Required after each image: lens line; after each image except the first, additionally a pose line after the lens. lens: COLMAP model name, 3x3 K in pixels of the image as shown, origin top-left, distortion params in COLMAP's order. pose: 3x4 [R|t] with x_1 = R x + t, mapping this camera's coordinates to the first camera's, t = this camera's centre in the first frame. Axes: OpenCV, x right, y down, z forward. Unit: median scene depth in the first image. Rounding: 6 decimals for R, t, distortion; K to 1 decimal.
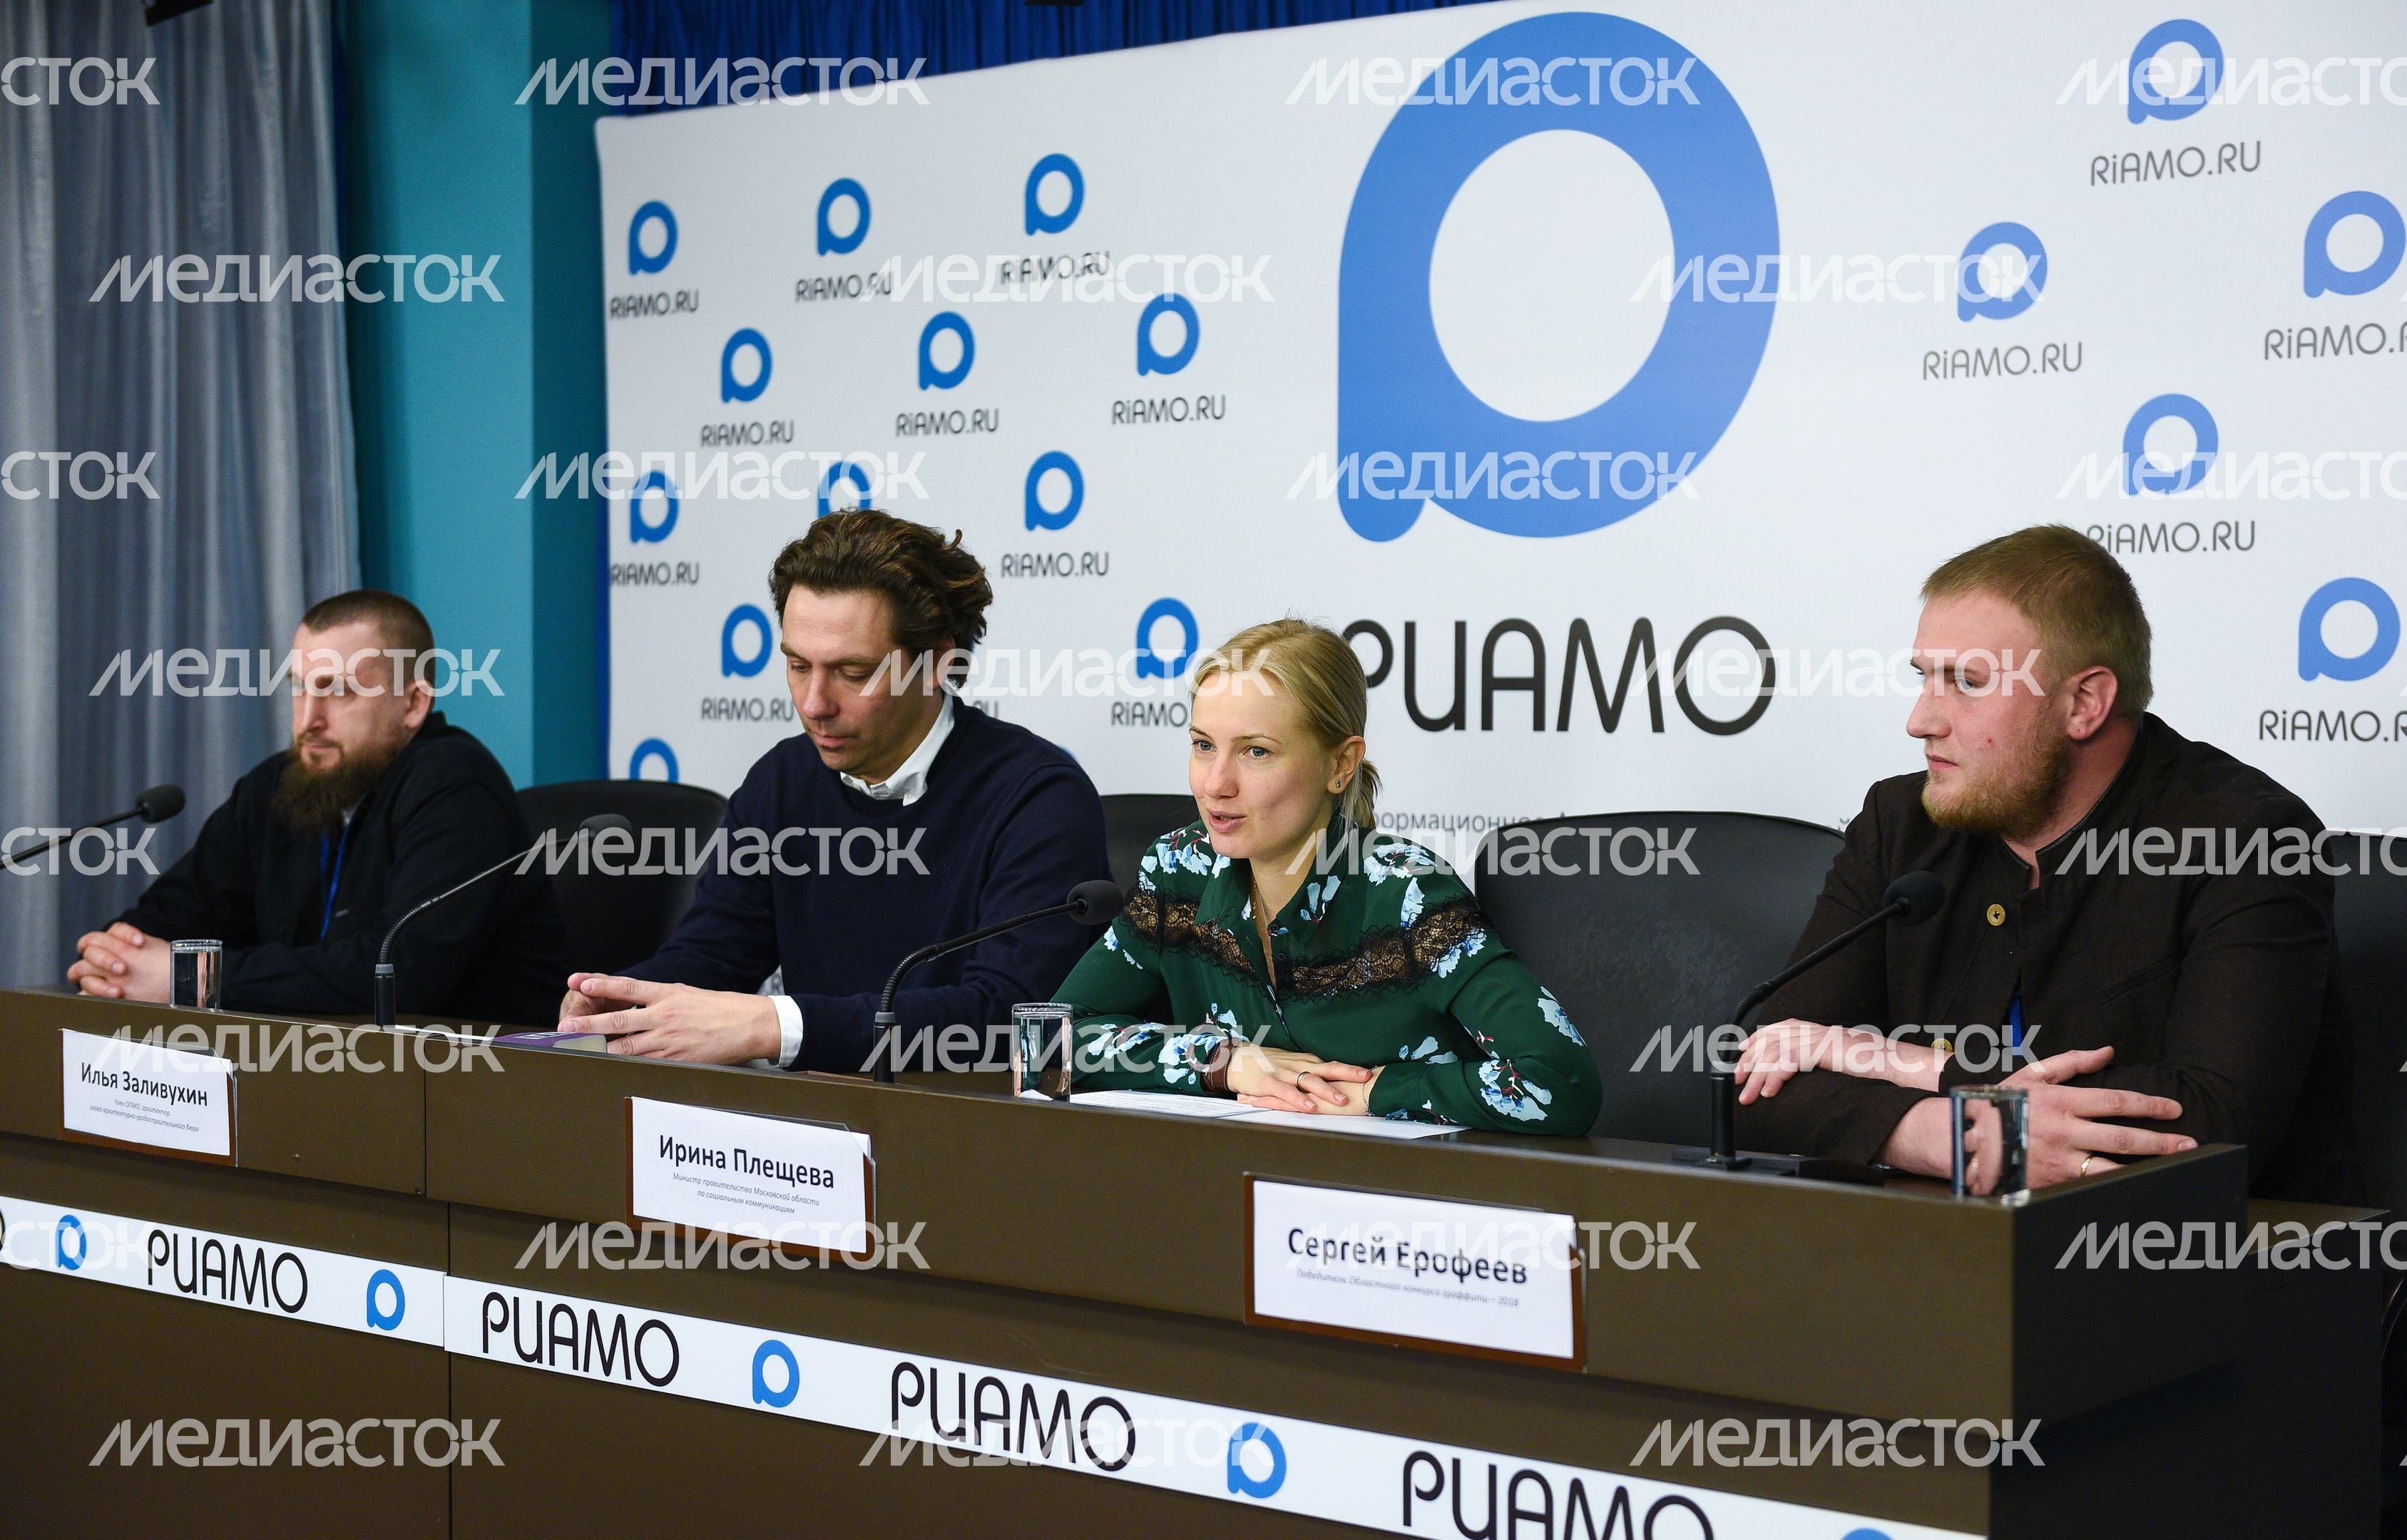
lens RADIAL K [[3559.2, 0, 1203.5], [0, 3559.2, 770.0], [0, 0, 1]] dist [-0.002837, 0.042321]
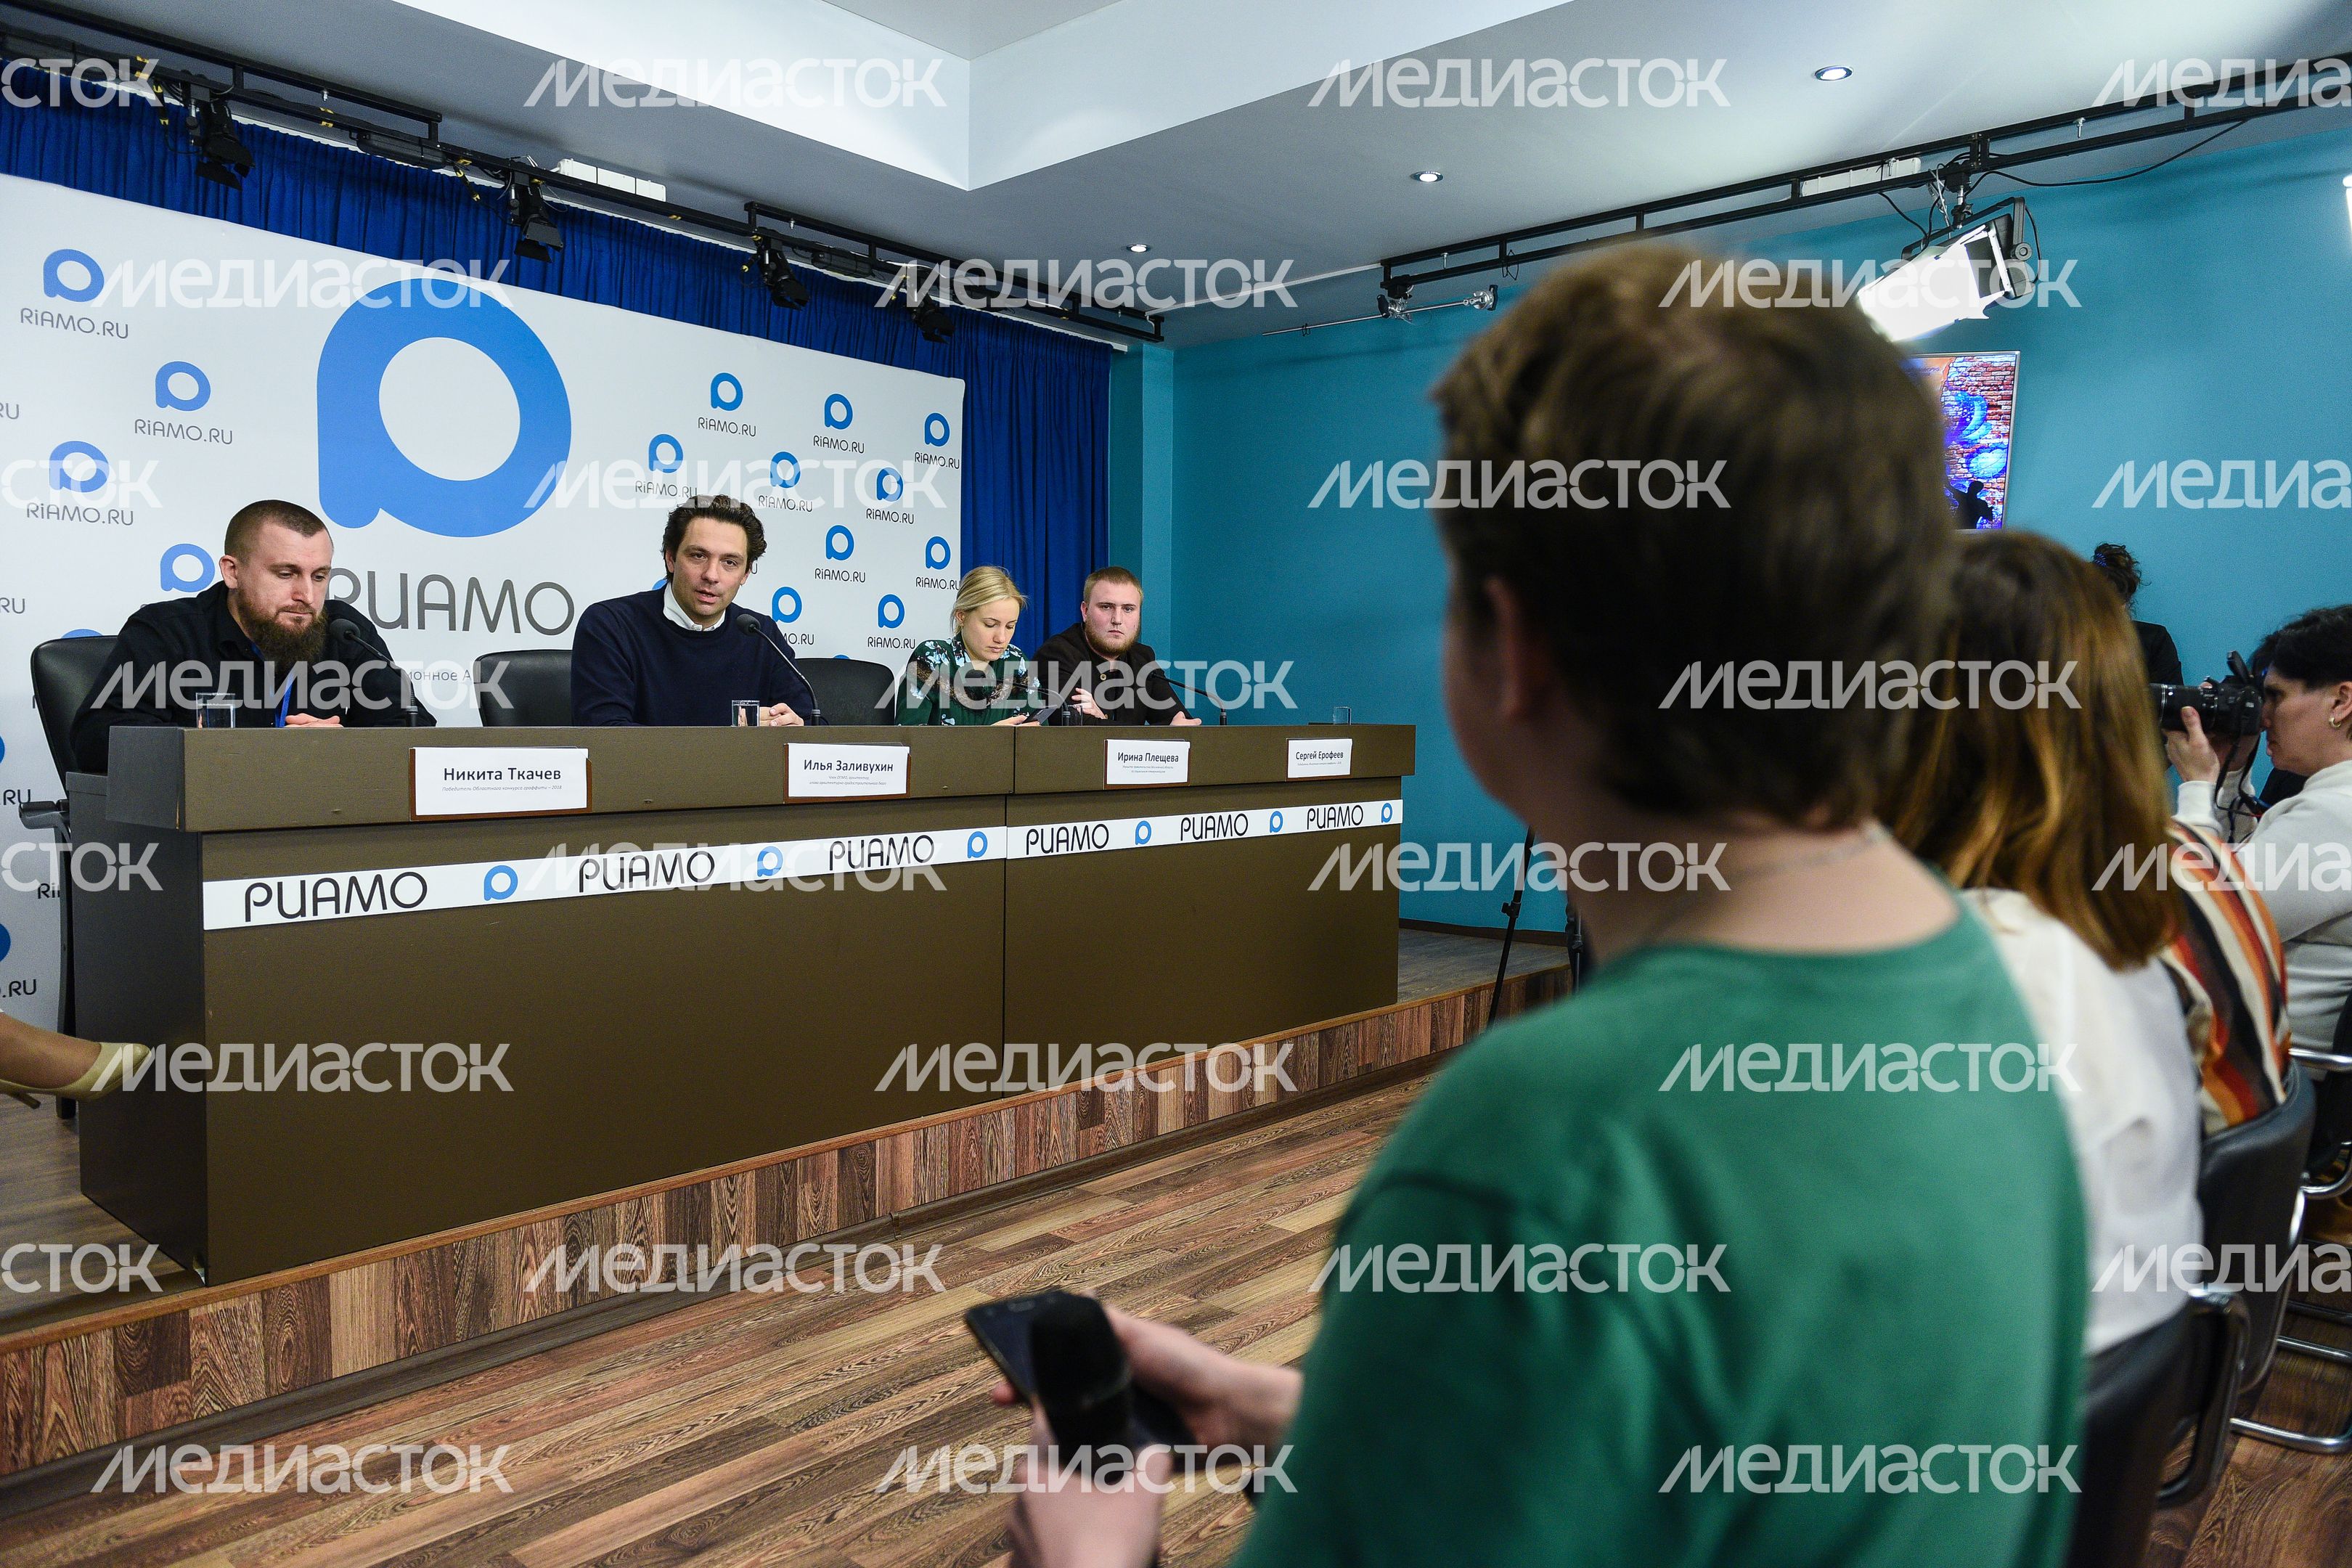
lens RADIAL K [[1600.0, 0, 1178.1], [0, 1600.0, 772.9], [0, 0, 1]] dist [0.011411, 0.001652]
pose [[0.037852, -0.043762, 0.998325, -1.180126], [0.019551, 0.998882, 0.043045, 0.057417], [-0.999092, 0.017888, 0.038665, 0.782115]]
